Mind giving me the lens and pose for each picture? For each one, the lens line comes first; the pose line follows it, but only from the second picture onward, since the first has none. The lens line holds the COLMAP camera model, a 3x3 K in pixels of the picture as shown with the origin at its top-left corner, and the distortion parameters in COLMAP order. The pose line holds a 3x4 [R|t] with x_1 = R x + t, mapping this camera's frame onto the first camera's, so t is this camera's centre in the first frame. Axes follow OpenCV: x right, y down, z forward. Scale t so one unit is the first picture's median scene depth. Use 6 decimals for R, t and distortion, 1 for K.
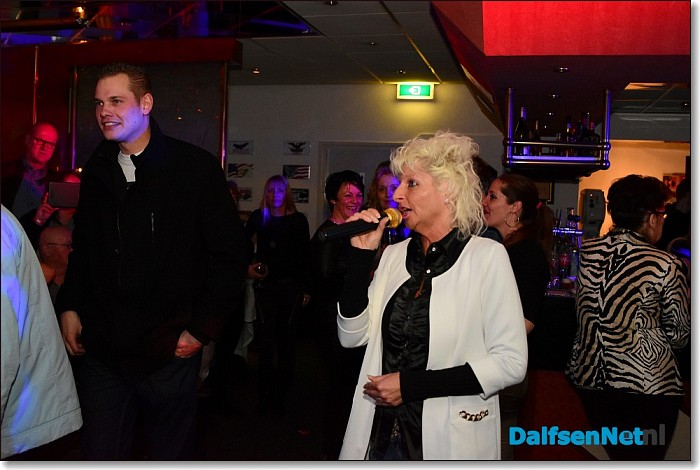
lens RADIAL K [[740.6, 0, 350.0], [0, 740.6, 235.0], [0, 0, 1]] dist [-0.148377, -0.001310]
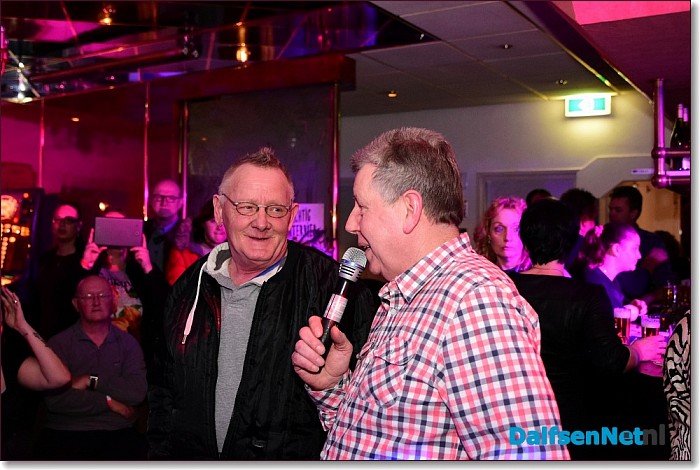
lens RADIAL K [[740.6, 0, 350.0], [0, 740.6, 235.0], [0, 0, 1]] dist [-0.148377, -0.001310]
pose [[0.928152, -0.016685, -0.371827, 0.168516], [-0.009681, 0.997575, -0.068930, 0.005257], [0.372075, 0.067577, 0.925740, 0.205646]]
